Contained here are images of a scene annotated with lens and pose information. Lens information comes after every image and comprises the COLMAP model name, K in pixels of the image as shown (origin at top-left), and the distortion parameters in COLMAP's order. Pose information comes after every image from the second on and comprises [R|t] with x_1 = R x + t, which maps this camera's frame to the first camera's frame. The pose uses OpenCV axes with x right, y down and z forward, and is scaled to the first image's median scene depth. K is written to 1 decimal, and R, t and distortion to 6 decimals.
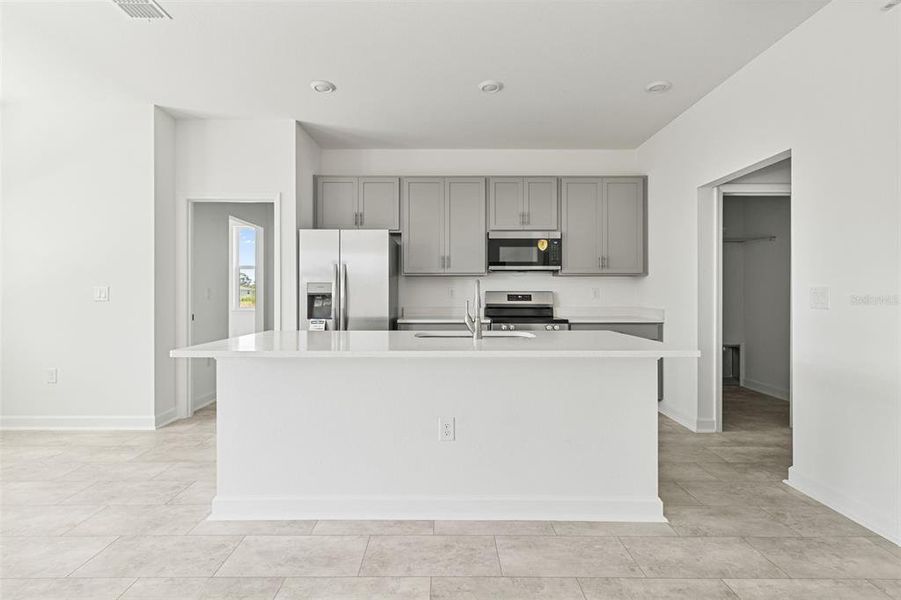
lens RADIAL K [[421.1, 0, 447.2], [0, 421.1, 293.0], [0, 0, 1]] dist [0.002289, 0.001664]
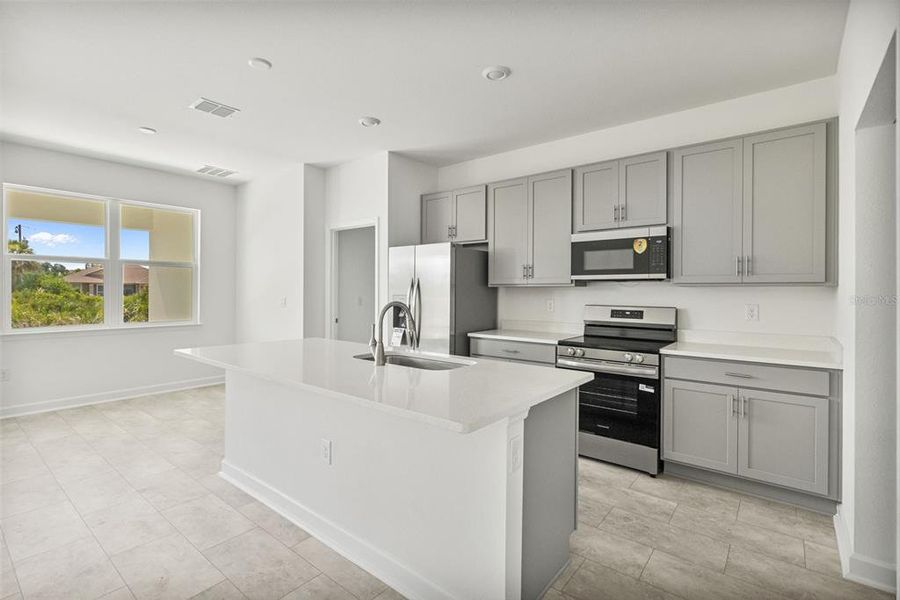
lens RADIAL K [[420.6, 0, 450.2], [0, 420.6, 292.6], [0, 0, 1]] dist [0.002289, 0.001664]
pose [[0.775327, 0.007518, -0.631515, 0.440638], [-0.005335, 0.999971, 0.005353, -0.033237], [0.631537, -0.000781, 0.775345, 0.205292]]
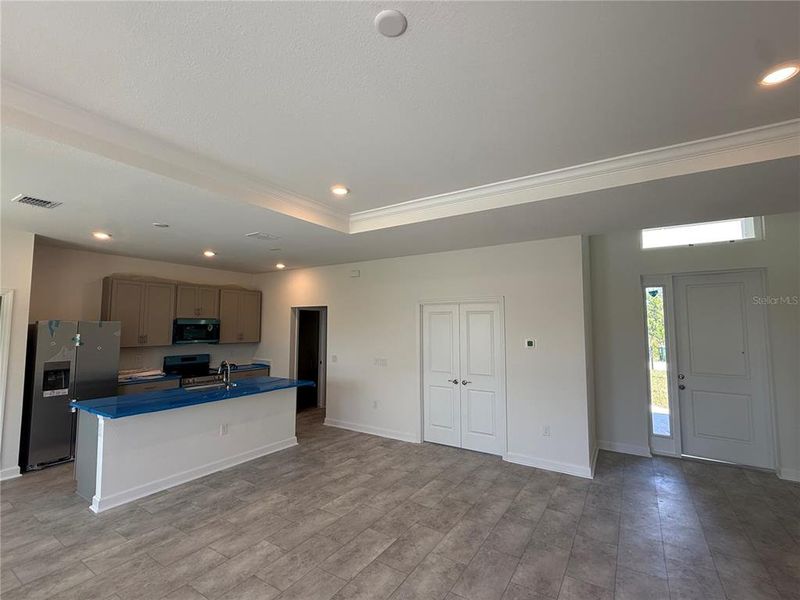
lens RADIAL K [[360.3, 0, 398.1], [0, 360.3, 300.2], [0, 0, 1]] dist [0.002072, -0.000365]
pose [[0.547707, 0.060797, 0.834459, -0.593285], [0.000329, 0.997341, -0.072881, -0.120293], [-0.836670, 0.040192, 0.546230, -0.457950]]
